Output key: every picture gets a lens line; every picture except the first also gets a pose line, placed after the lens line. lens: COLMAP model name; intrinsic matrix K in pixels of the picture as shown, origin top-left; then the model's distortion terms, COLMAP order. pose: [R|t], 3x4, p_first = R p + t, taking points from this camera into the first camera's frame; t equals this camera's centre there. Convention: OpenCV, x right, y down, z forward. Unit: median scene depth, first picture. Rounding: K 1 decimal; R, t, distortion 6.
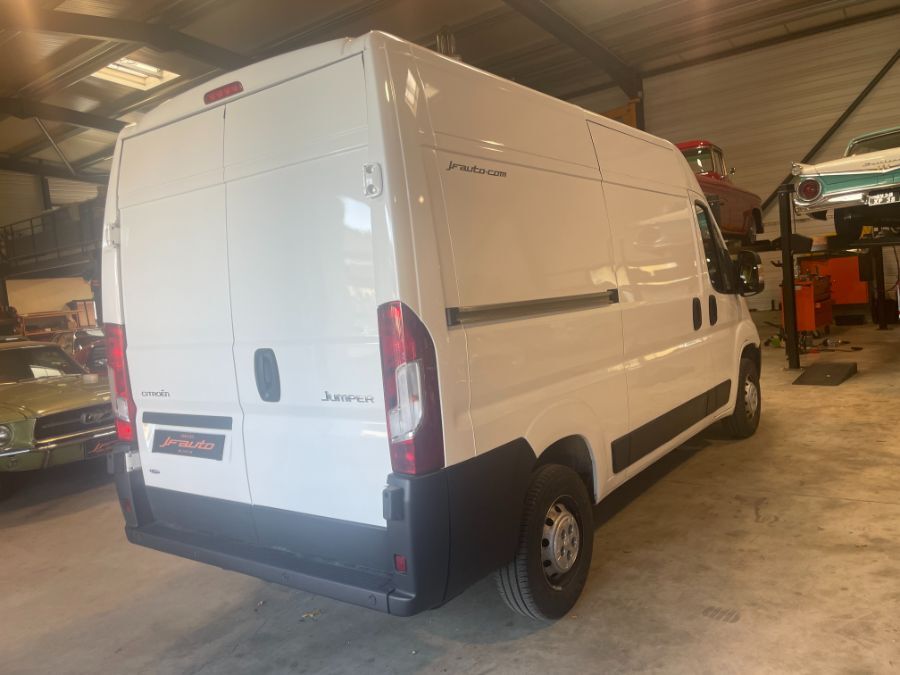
lens RADIAL K [[692.6, 0, 453.8], [0, 692.6, 335.7], [0, 0, 1]] dist [0.103768, -0.148113]
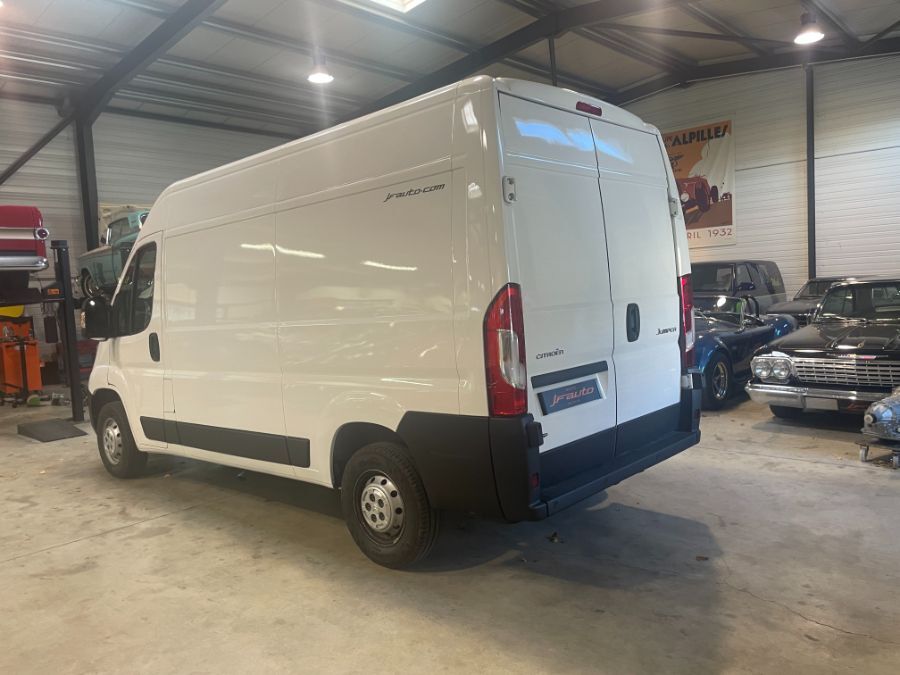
lens RADIAL K [[692.6, 0, 453.8], [0, 692.6, 335.7], [0, 0, 1]] dist [0.103768, -0.148113]
pose [[0.108540, 0.016895, 0.993948, -1.318551], [0.121263, 0.992164, -0.030107, 0.063363], [-0.986668, 0.123797, 0.105641, 0.936811]]
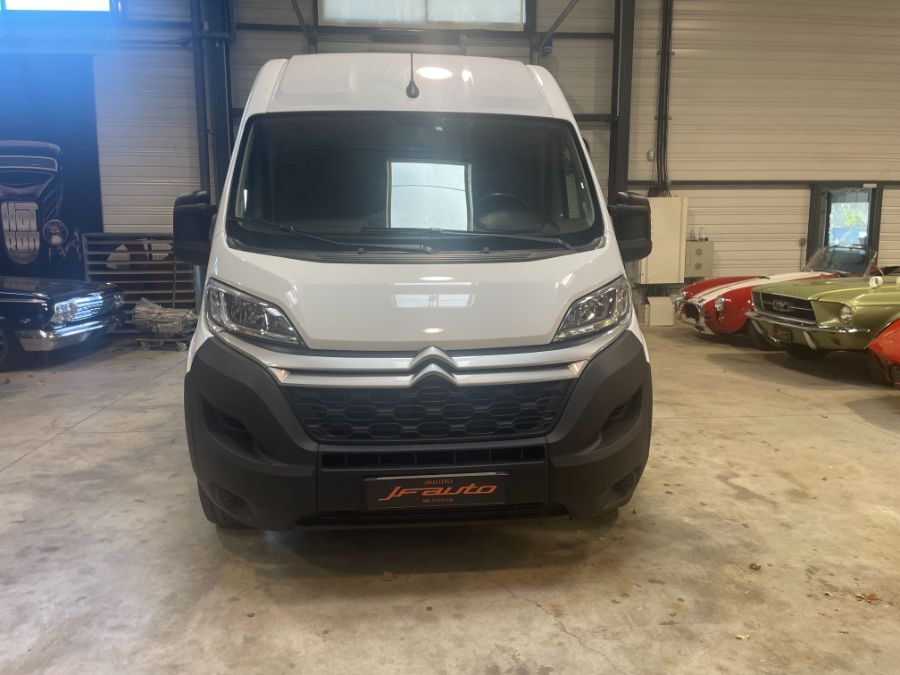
lens RADIAL K [[670.2, 0, 450.0], [0, 670.2, 337.5], [0, 0, 1]] dist [0.005370, -0.049816]
pose [[-0.744289, 0.190658, -0.640065, 0.991304], [0.016936, 0.963465, 0.267297, -0.221491], [0.667643, 0.188106, -0.720325, 2.429614]]
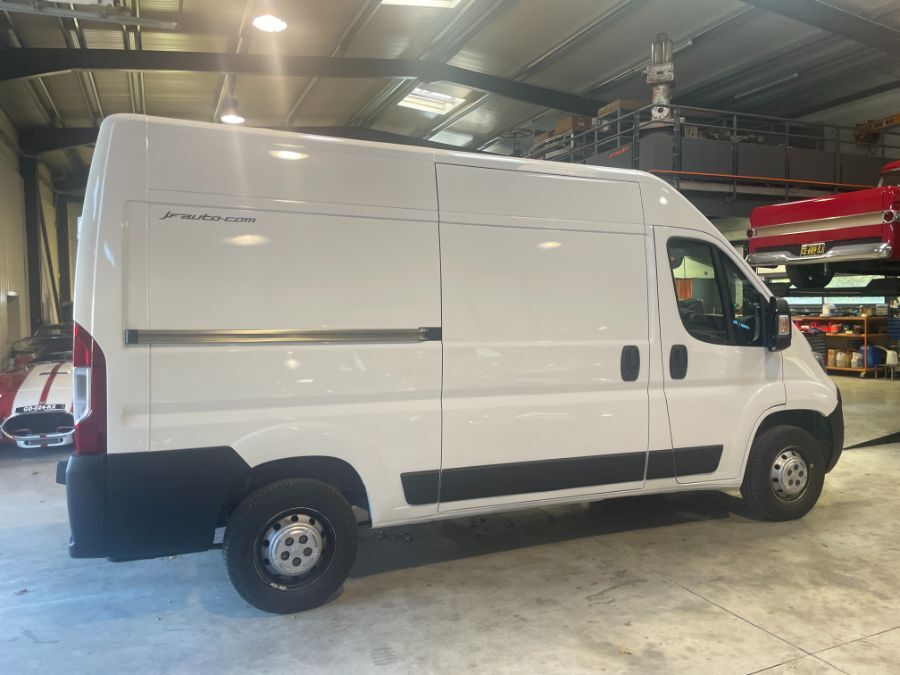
lens RADIAL K [[692.6, 0, 453.8], [0, 692.6, 335.7], [0, 0, 1]] dist [0.103768, -0.148113]
pose [[0.855252, 0.106872, -0.507072, 0.792199], [-0.107581, 0.993802, 0.028006, -0.088308], [0.506922, 0.030599, 0.861448, 0.137885]]
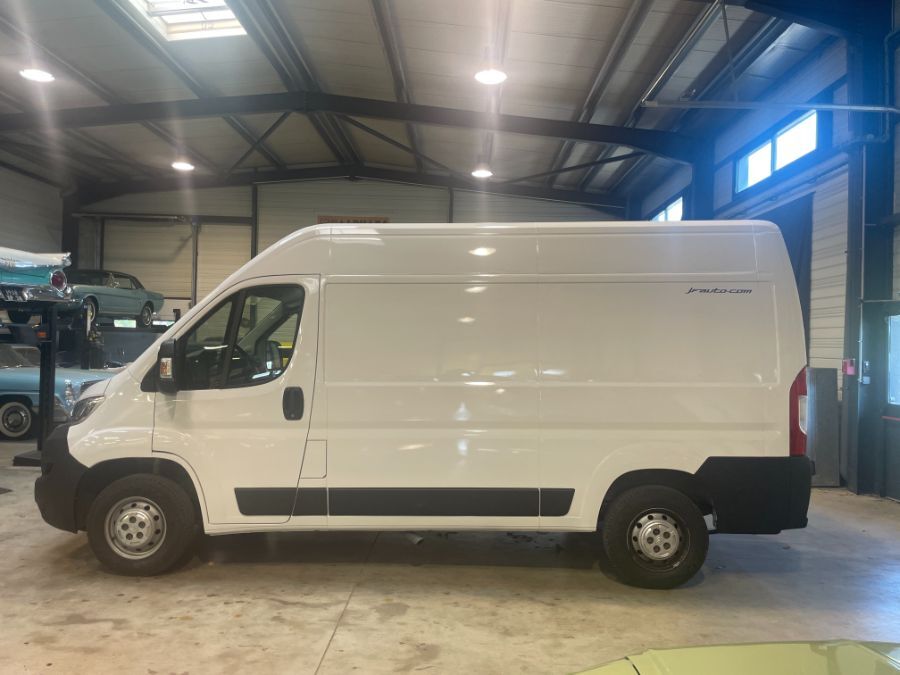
lens RADIAL K [[692.6, 0, 453.8], [0, 692.6, 335.7], [0, 0, 1]] dist [0.103768, -0.148113]
pose [[-0.585257, 0.085577, 0.806319, -1.131481], [0.093062, 0.994933, -0.038047, -0.079794], [-0.805490, 0.052770, -0.590256, 2.213263]]
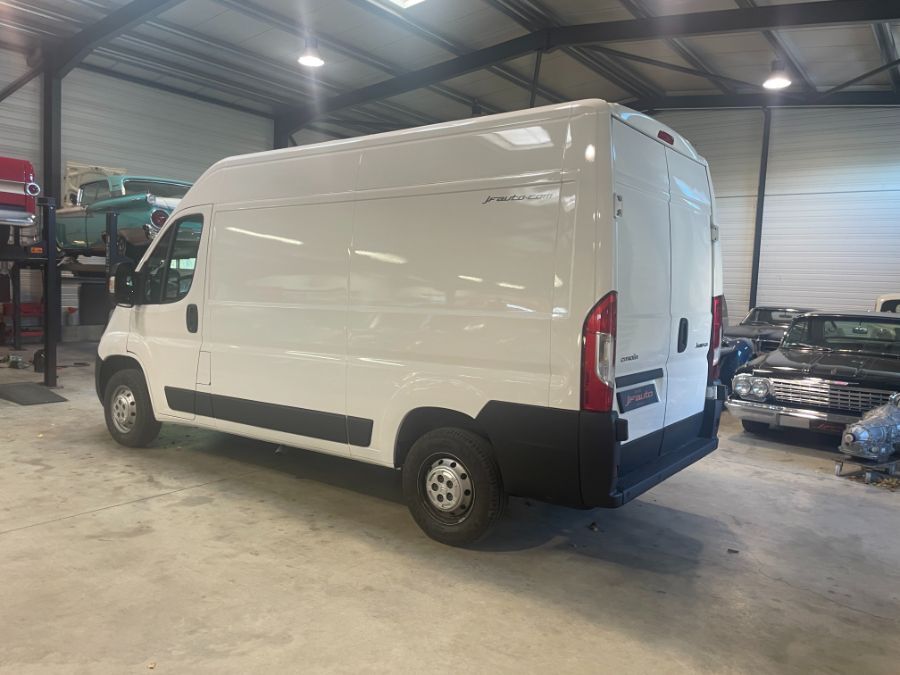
lens RADIAL K [[691.9, 0, 457.8], [0, 691.9, 336.6], [0, 0, 1]] dist [0.106884, -0.152305]
pose [[-0.009235, 0.016339, 0.999824, -1.400528], [0.039008, 0.999111, -0.015967, 0.050212], [-0.999196, 0.038853, -0.009864, 1.170453]]
